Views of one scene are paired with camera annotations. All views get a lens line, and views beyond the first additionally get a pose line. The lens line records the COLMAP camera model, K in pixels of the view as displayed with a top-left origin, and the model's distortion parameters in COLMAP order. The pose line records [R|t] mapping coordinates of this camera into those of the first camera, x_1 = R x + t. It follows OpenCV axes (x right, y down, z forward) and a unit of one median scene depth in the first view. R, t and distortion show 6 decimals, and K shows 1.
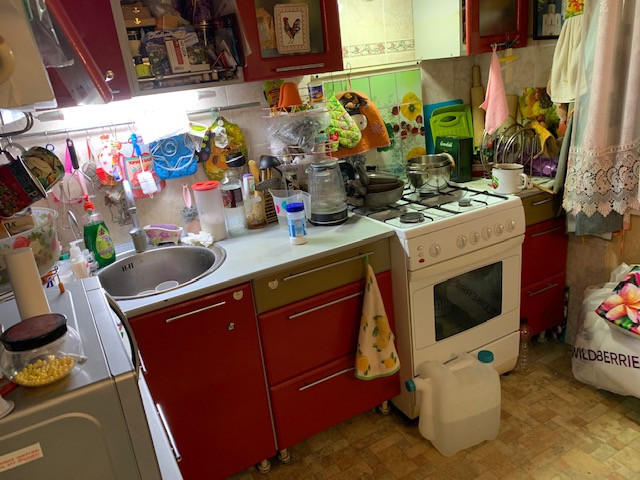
lens RADIAL K [[495.3, 0, 317.4], [0, 495.3, 237.1], [0, 0, 1]] dist [0.078207, -0.072132]
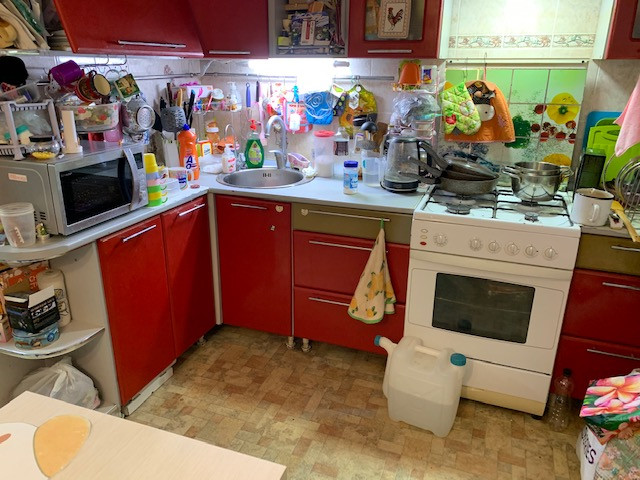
lens RADIAL K [[495.3, 0, 317.4], [0, 495.3, 237.1], [0, 0, 1]] dist [0.078207, -0.072132]
pose [[0.655416, 0.362669, -0.662497, 0.705805], [-0.319845, 0.927908, 0.191536, -0.090275], [0.684200, 0.086361, 0.724163, 0.052110]]
